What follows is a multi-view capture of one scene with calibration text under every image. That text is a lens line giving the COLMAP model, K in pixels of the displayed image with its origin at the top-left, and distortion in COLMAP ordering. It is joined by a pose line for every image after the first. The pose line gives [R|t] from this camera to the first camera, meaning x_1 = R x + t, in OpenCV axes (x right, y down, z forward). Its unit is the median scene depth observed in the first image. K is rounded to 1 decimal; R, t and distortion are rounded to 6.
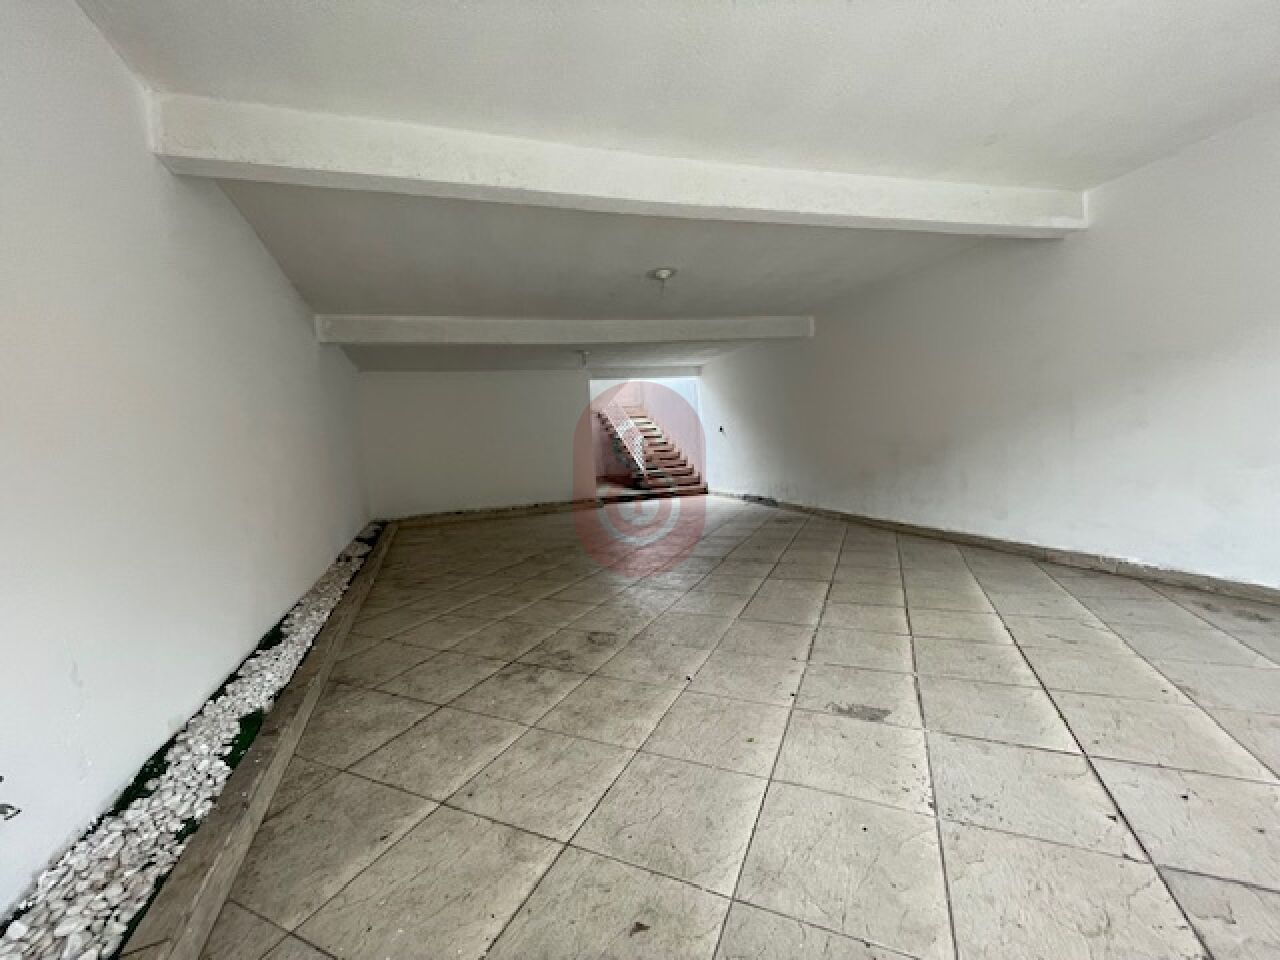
lens RADIAL K [[520.4, 0, 641.4], [0, 520.4, 476.0], [0, 0, 1]] dist [-0.002892, -0.000075]
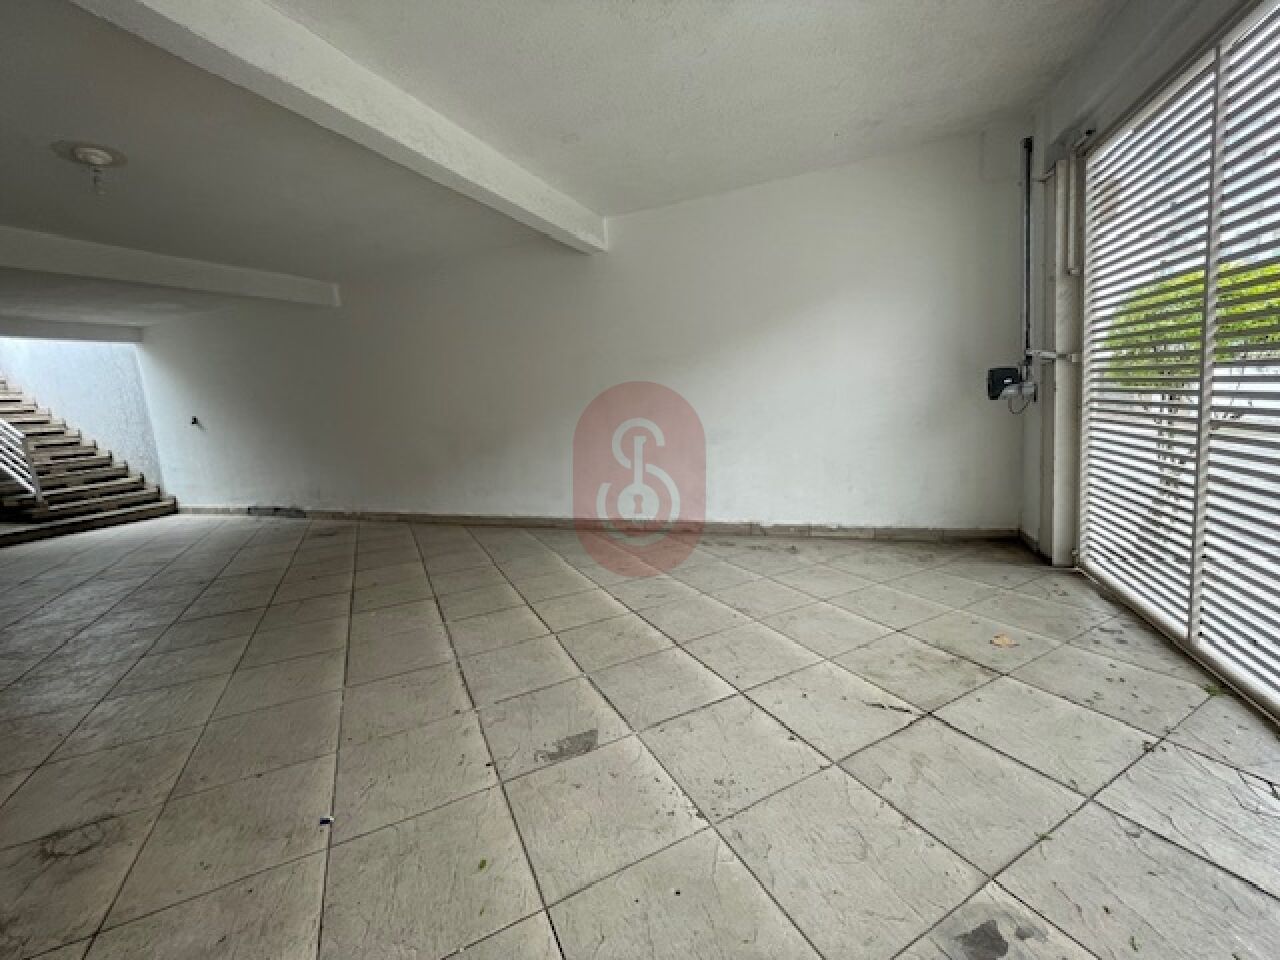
lens RADIAL K [[520.4, 0, 641.4], [0, 520.4, 476.0], [0, 0, 1]] dist [-0.002892, -0.000075]
pose [[0.614441, -0.094061, 0.783336, -0.089603], [0.076944, 0.995279, 0.059157, -0.024202], [-0.785202, 0.023925, 0.618777, 0.213511]]
